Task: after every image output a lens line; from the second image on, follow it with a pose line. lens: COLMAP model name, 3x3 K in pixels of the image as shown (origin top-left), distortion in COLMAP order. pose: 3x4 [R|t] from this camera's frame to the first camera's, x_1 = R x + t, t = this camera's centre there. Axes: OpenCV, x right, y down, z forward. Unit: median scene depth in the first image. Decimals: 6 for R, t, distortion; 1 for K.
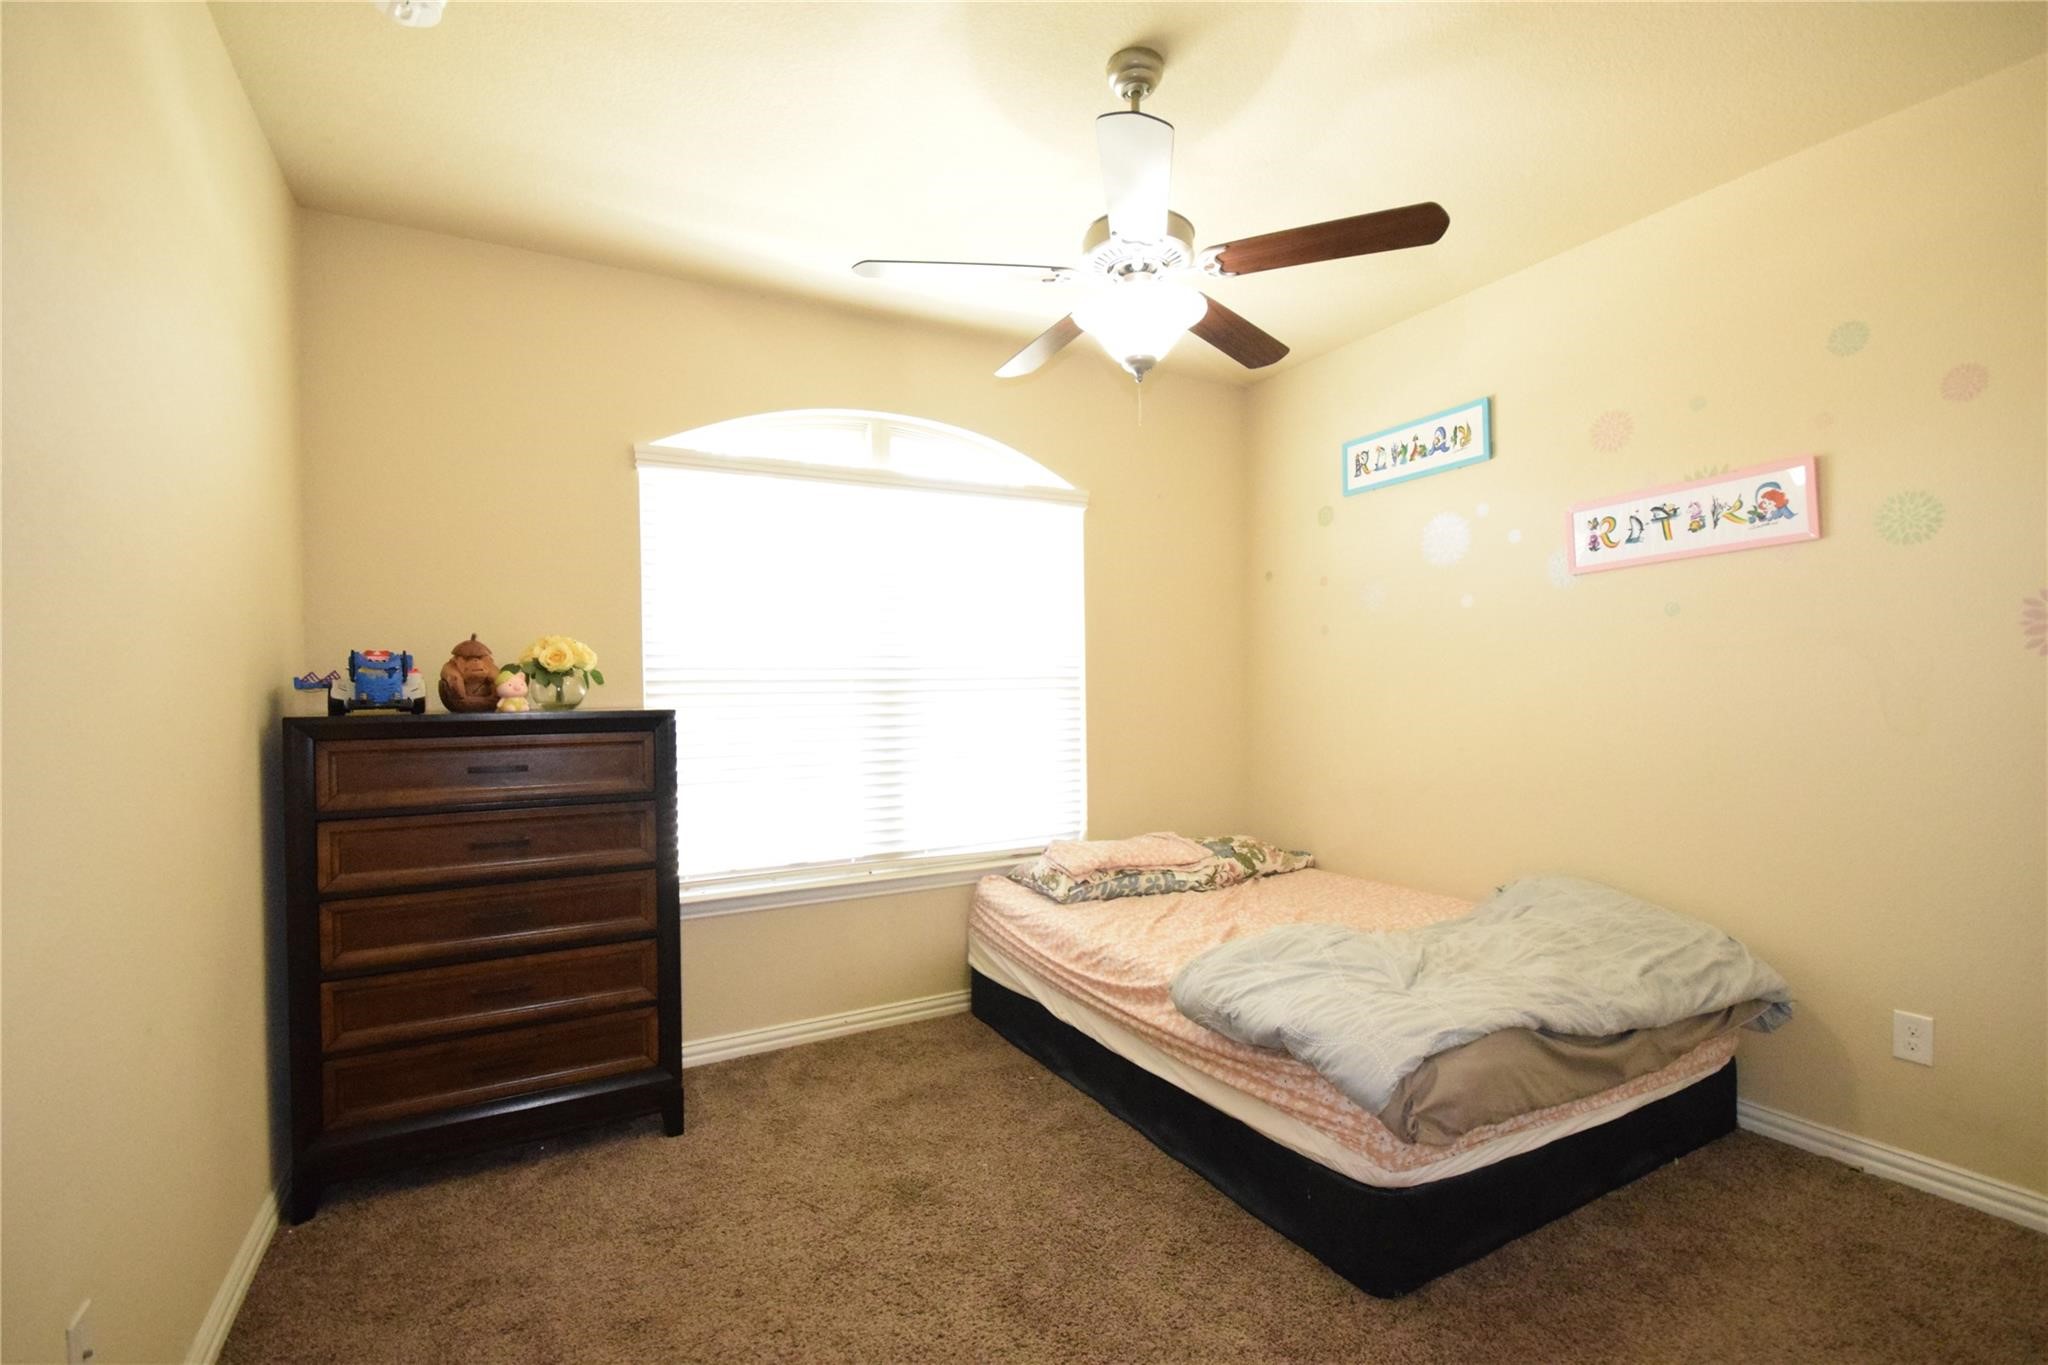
lens RADIAL K [[897.6, 0, 1013.2], [0, 897.6, 693.0], [0, 0, 1]] dist [-0.003827, -0.000648]
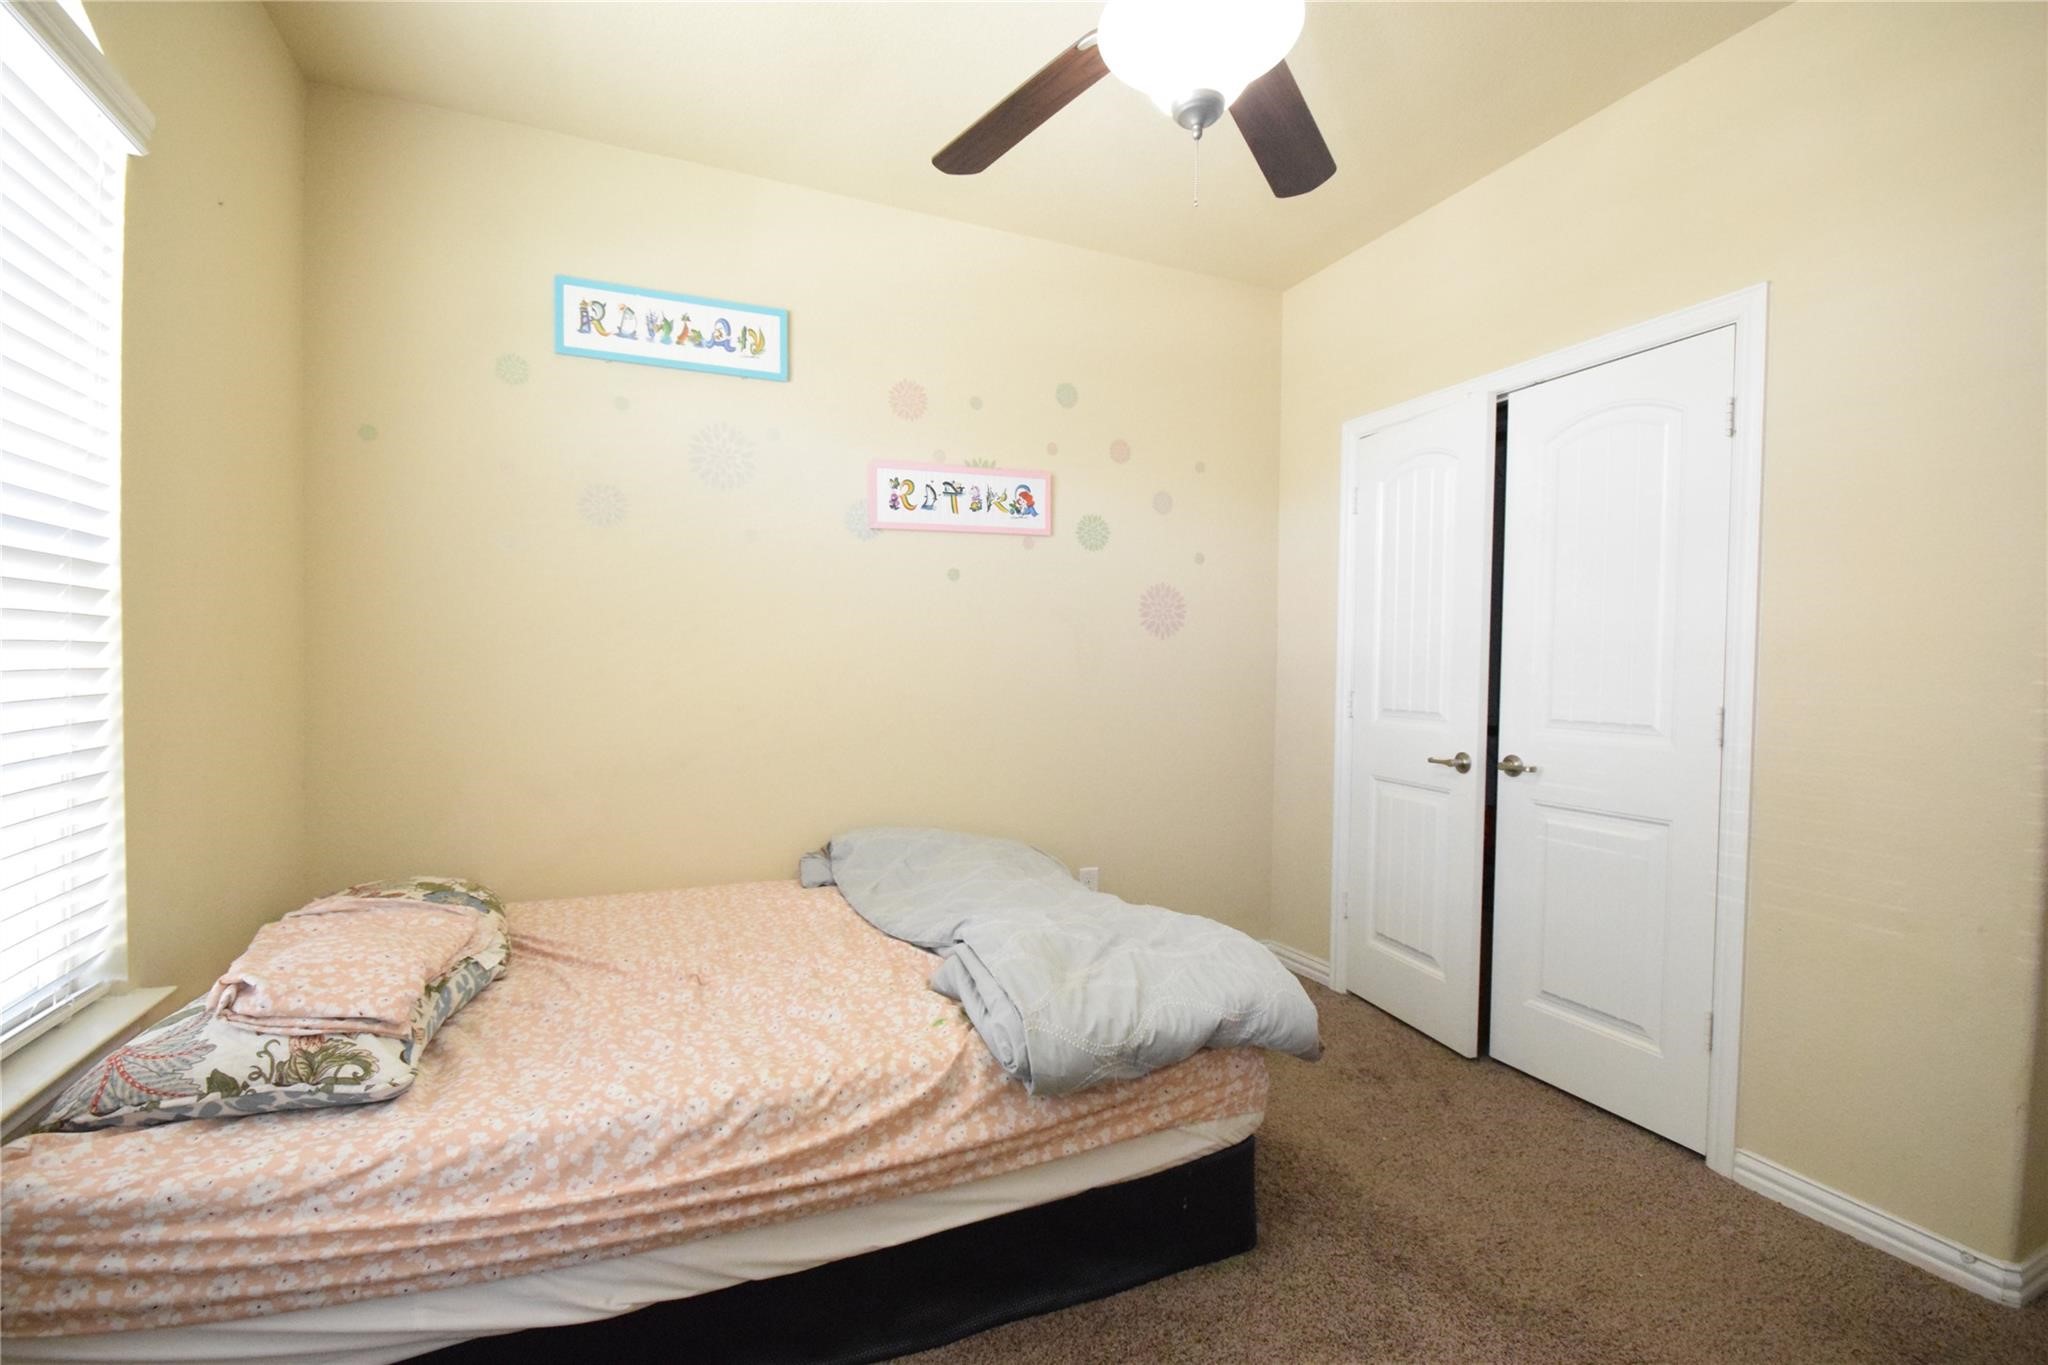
lens RADIAL K [[897.6, 0, 1013.2], [0, 897.6, 693.0], [0, 0, 1]] dist [-0.003827, -0.000648]
pose [[0.096743, -0.012524, 0.995231, -0.393053], [-0.011460, 0.999841, 0.013696, 0.040489], [-0.995243, -0.012730, 0.096584, 0.789884]]
